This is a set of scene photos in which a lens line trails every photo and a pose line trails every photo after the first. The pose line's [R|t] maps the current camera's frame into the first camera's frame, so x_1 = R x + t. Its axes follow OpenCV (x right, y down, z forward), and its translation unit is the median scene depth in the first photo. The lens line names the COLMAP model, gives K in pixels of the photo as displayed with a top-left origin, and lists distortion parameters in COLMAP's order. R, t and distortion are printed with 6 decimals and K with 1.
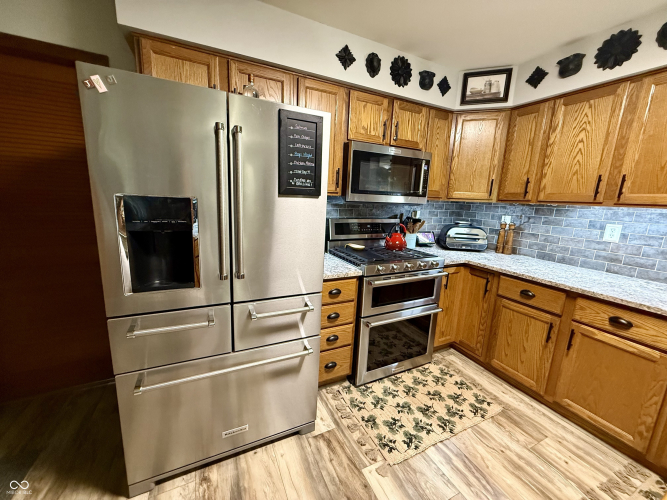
lens RADIAL K [[268.5, 0, 333.0], [0, 268.5, 250.0], [0, 0, 1]] dist [0.002496, -0.000705]
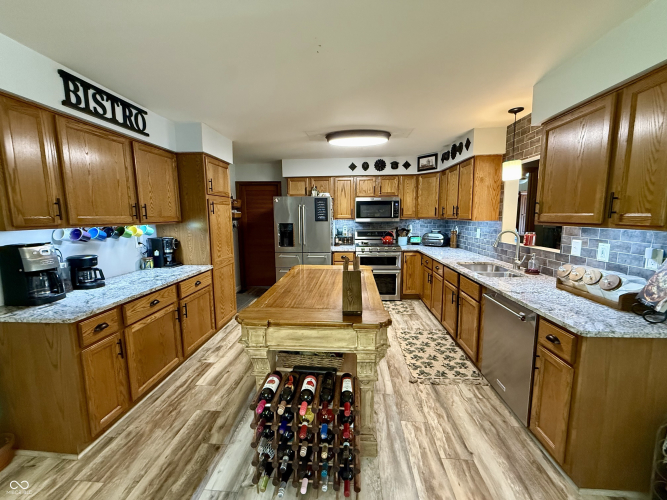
lens RADIAL K [[268.5, 0, 330.3], [0, 268.5, 247.7], [0, 0, 1]] dist [0.002496, -0.000705]
pose [[0.863327, 0.010835, -0.504529, 1.032851], [-0.051496, 0.996442, -0.066718, 0.212458], [0.502011, 0.083581, 0.860813, -1.115542]]
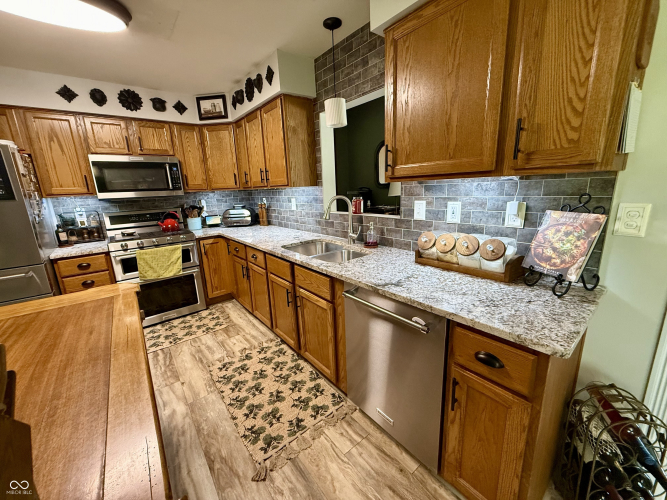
lens RADIAL K [[268.5, 0, 333.1], [0, 268.5, 249.3], [0, 0, 1]] dist [0.002496, -0.000705]
pose [[0.972855, -0.128566, 0.192415, 0.875610], [0.122198, 0.991501, 0.044655, 0.146875], [-0.196521, -0.019930, 0.980297, -0.541005]]
